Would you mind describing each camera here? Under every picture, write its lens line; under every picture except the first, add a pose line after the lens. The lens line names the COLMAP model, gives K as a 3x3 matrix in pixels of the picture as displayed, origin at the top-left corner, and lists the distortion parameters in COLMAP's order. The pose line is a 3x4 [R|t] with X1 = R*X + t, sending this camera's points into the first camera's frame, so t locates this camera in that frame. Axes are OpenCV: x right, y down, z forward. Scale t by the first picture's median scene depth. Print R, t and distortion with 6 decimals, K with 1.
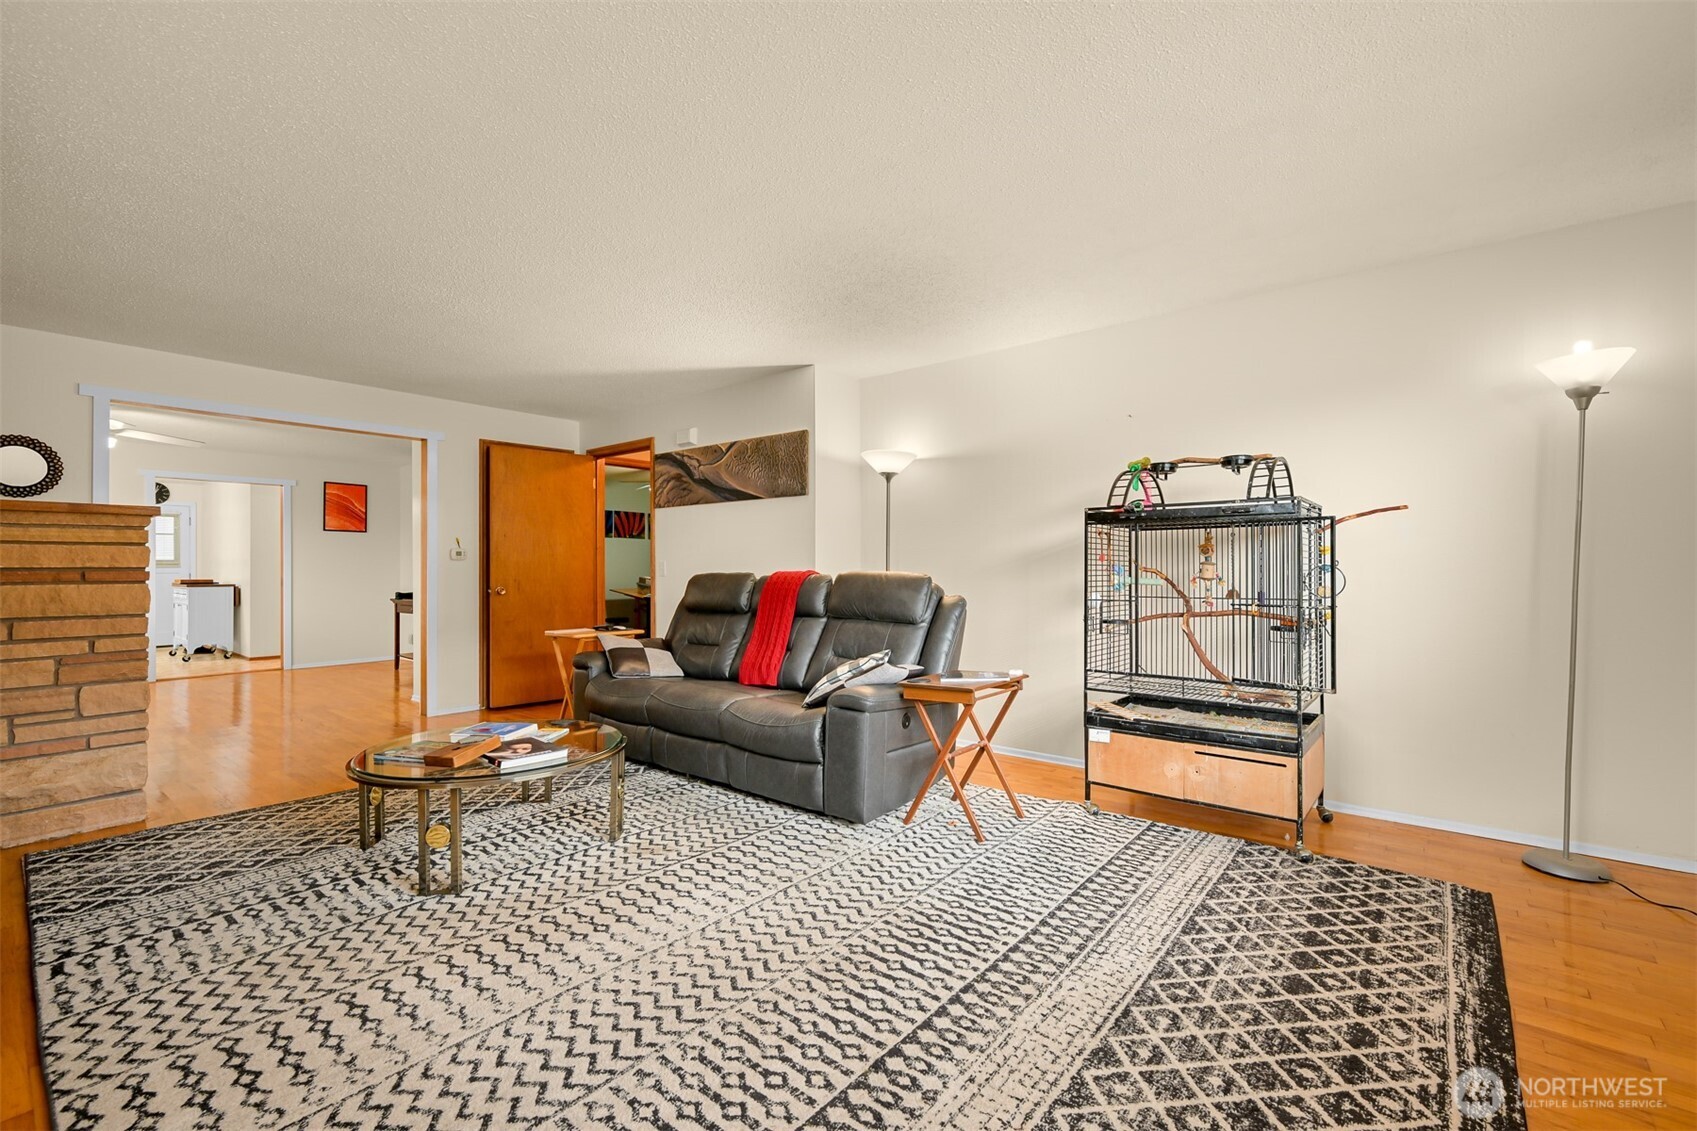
lens RADIAL K [[718.6, 0, 848.7], [0, 718.6, 559.9], [0, 0, 1]] dist [0.001695, 0.000274]
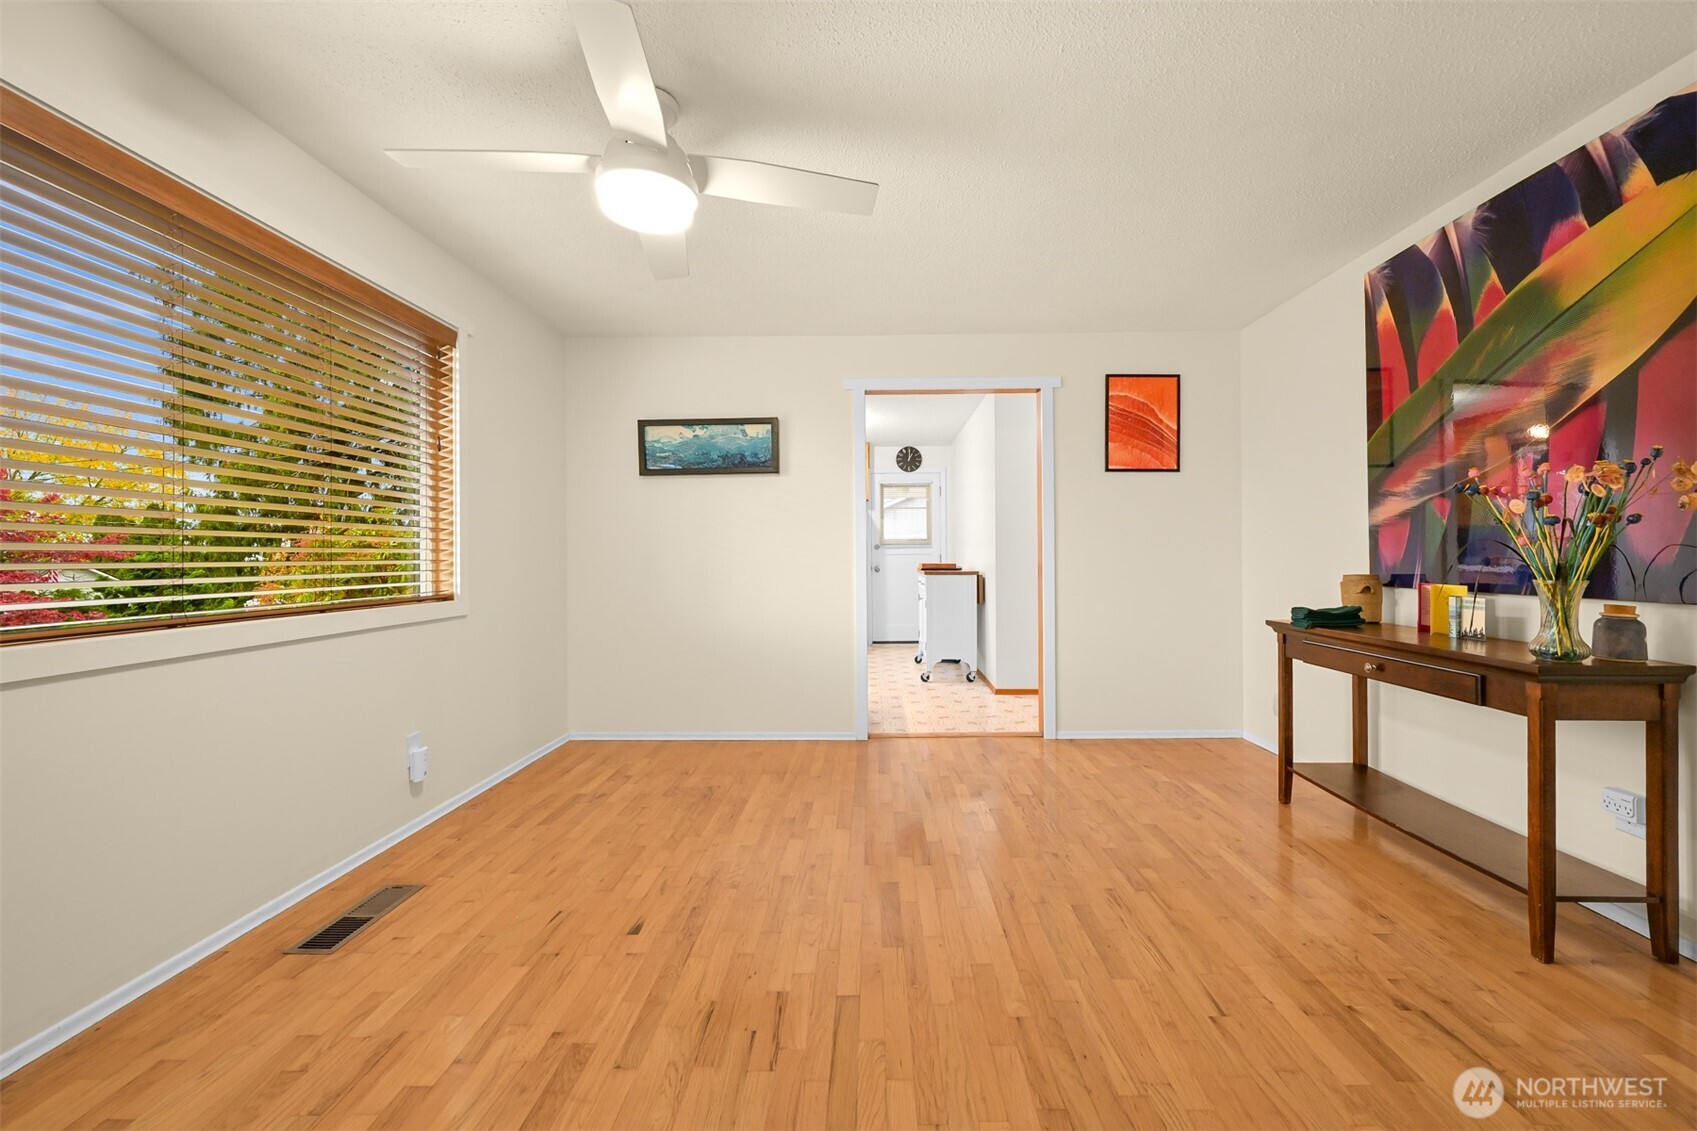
lens RADIAL K [[682.9, 0, 851.2], [0, 682.9, 552.9], [0, 0, 1]] dist [-0.004231, 0.000042]
pose [[0.611405, 0.000136, -0.791318, -0.422209], [0.010476, 0.999911, 0.008266, 0.009856], [0.791248, -0.013343, 0.611349, 0.517754]]
